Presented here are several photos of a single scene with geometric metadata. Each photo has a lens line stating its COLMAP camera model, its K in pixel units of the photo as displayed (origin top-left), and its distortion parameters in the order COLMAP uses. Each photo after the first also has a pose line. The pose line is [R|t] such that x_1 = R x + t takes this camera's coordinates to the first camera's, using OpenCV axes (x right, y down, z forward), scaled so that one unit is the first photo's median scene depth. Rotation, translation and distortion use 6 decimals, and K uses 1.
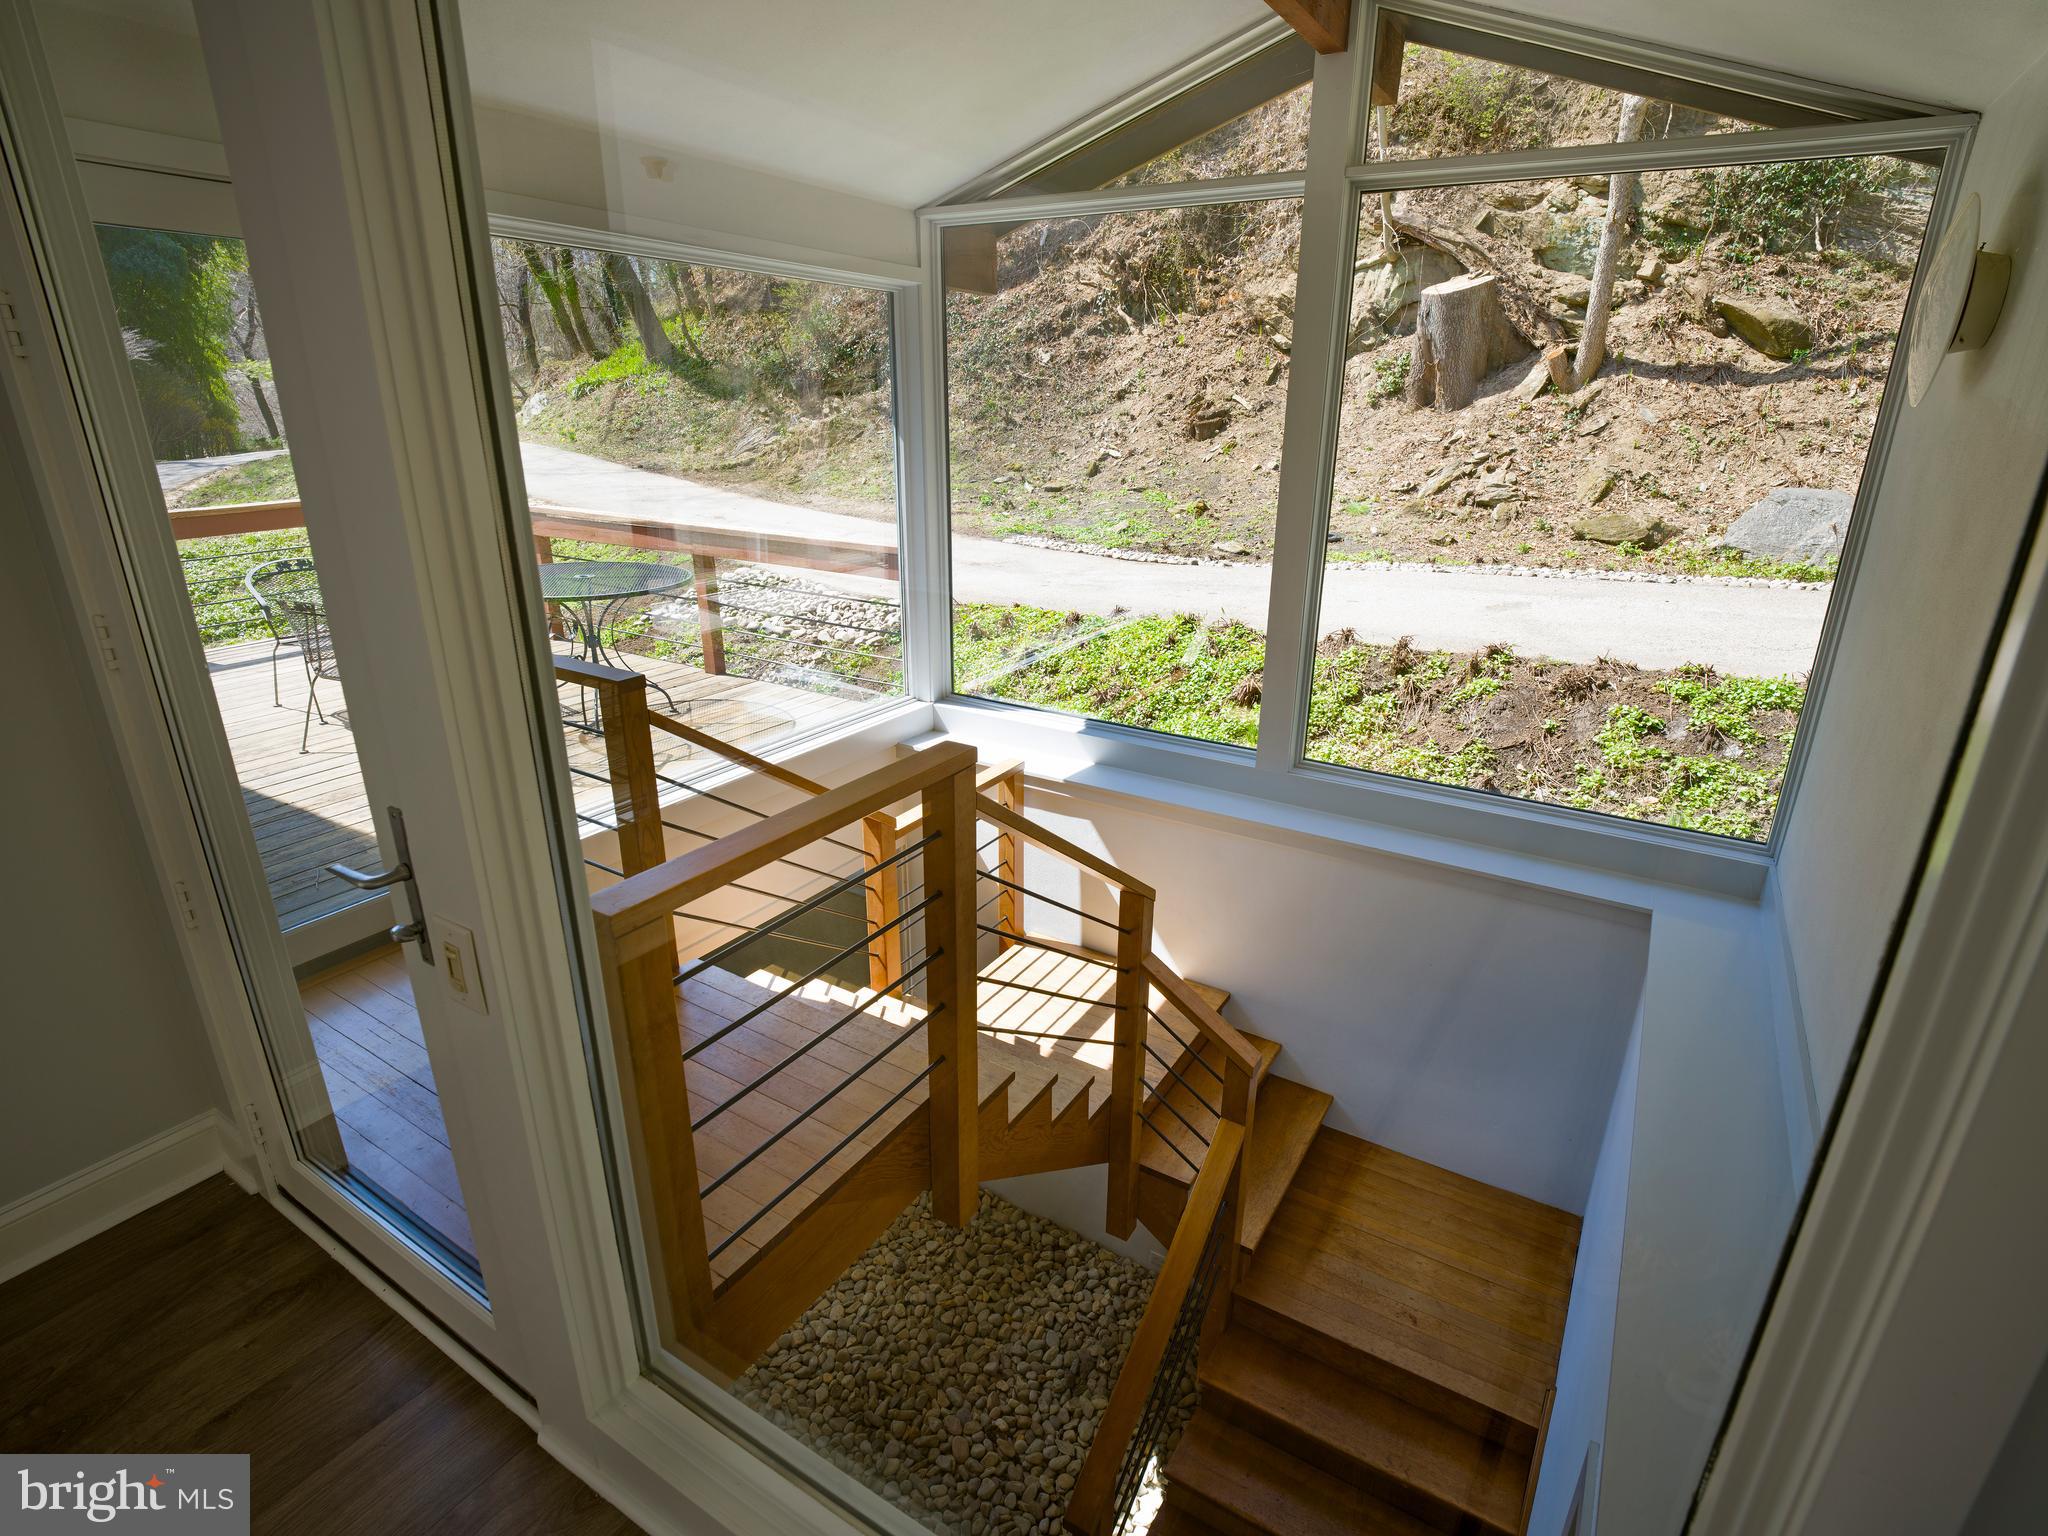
lens RADIAL K [[1030.3, 0, 1033.3], [0, 1030.3, 770.3], [0, 0, 1]] dist [-0.023390, -0.003337]
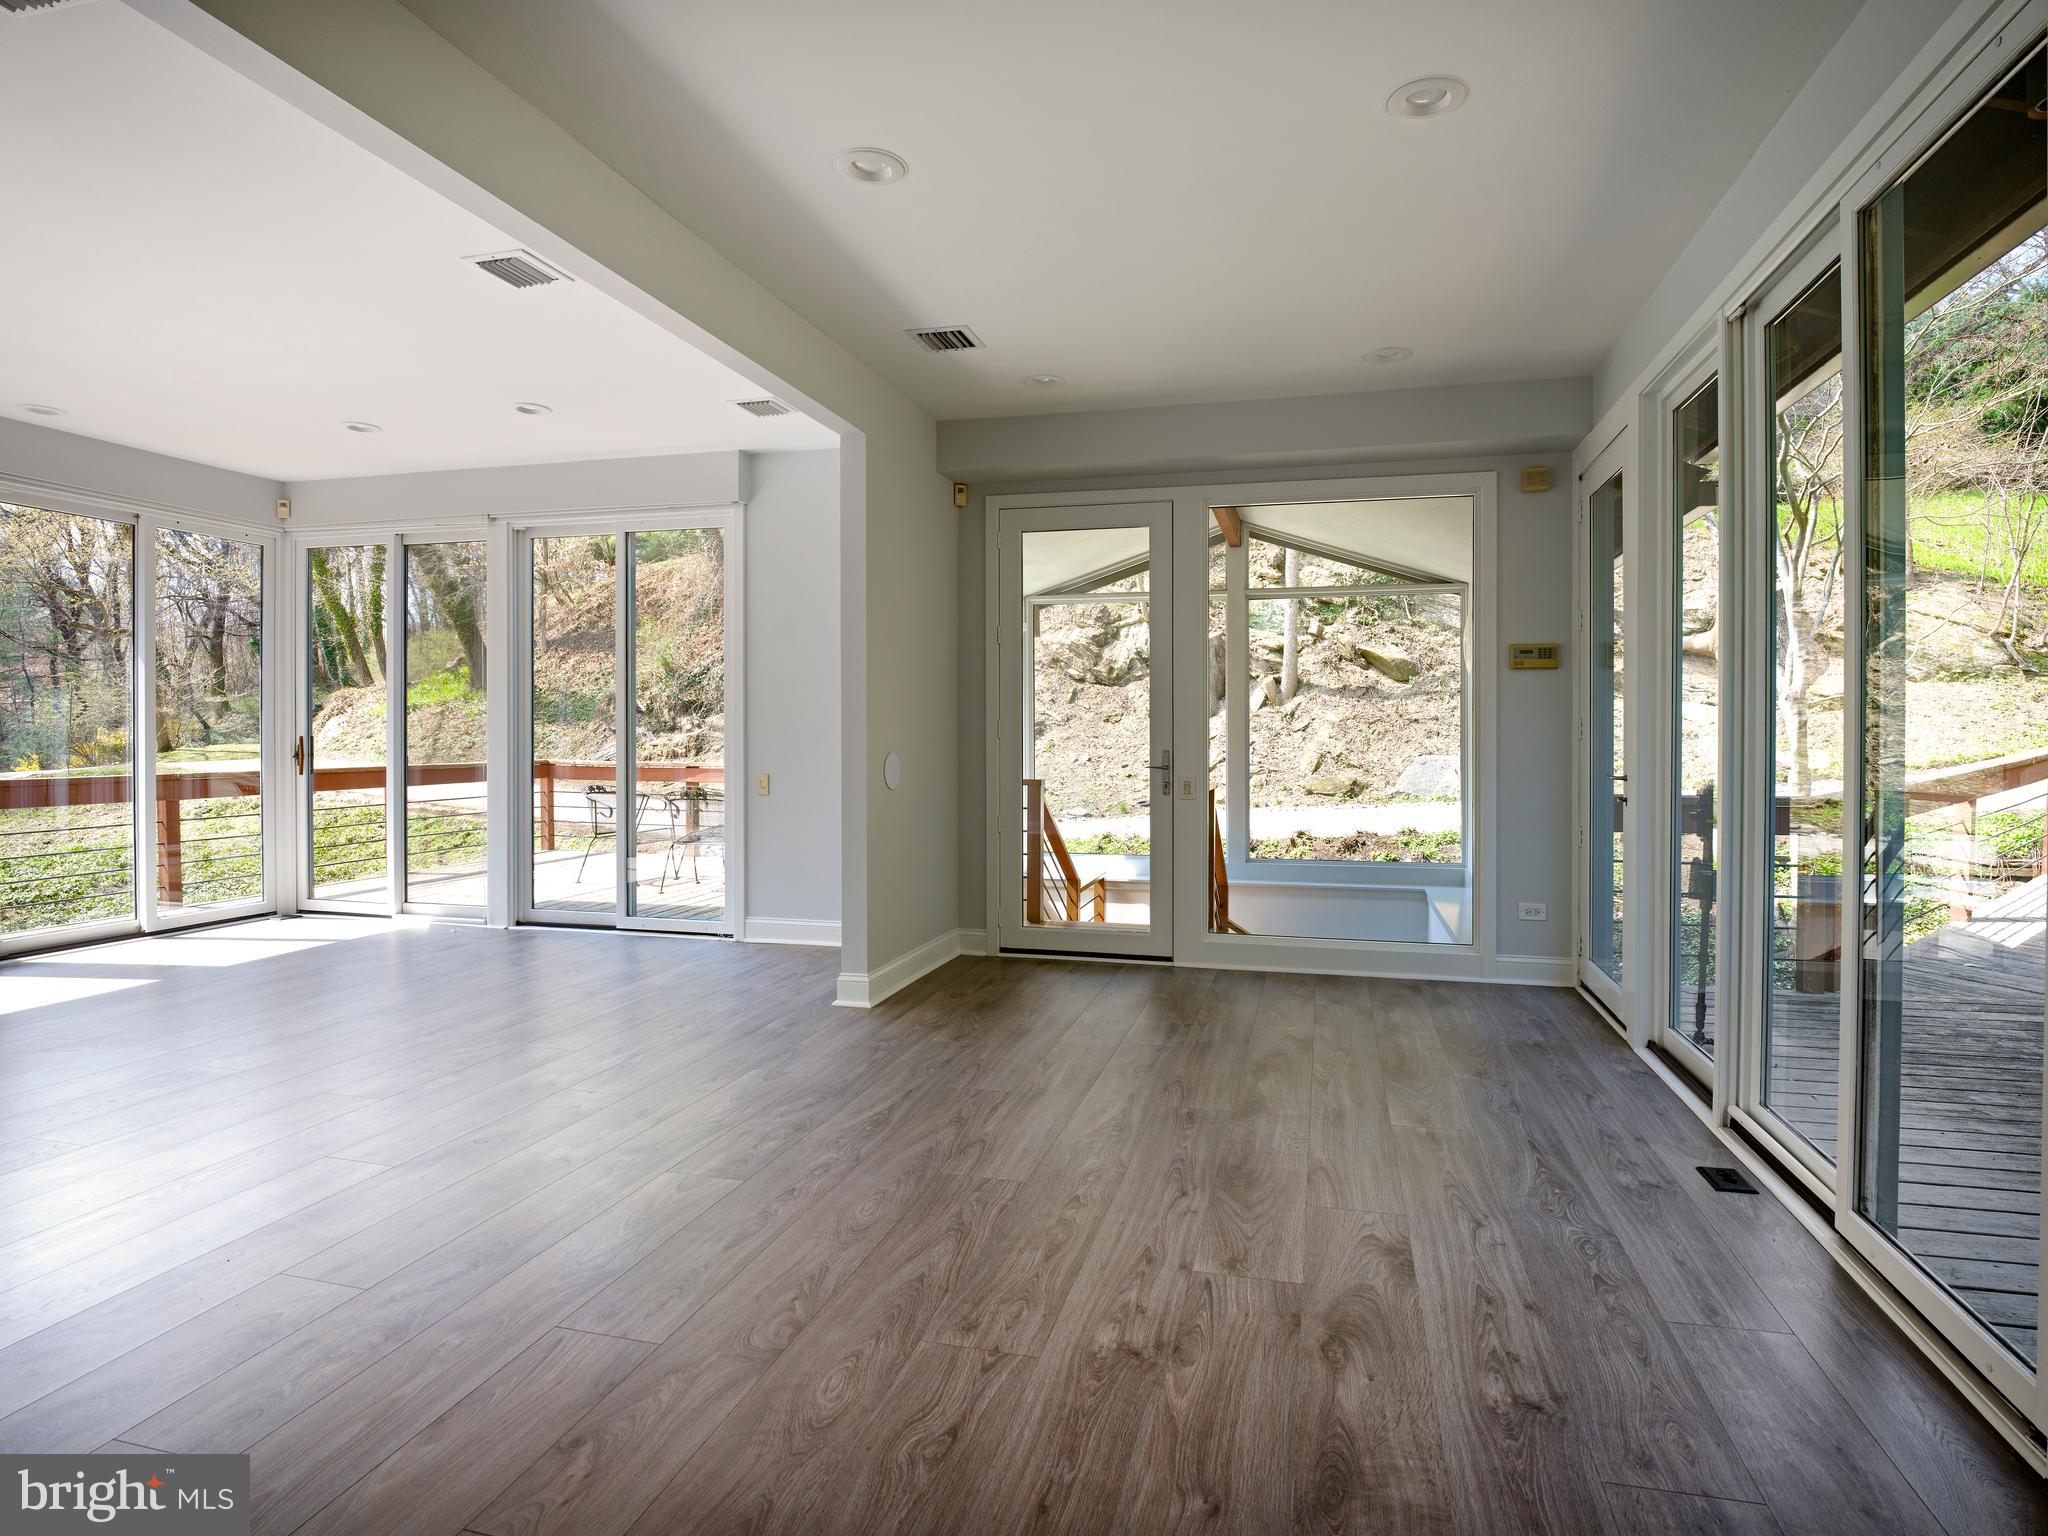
lens RADIAL K [[1030.3, 0, 1076.7], [0, 1030.3, 738.1], [0, 0, 1]] dist [-0.023390, -0.003337]
pose [[0.953108, -0.008498, 0.302512, -0.216707], [0.109372, 0.941714, -0.318140, 0.122198], [-0.282177, 0.336308, 0.898484, -0.250321]]
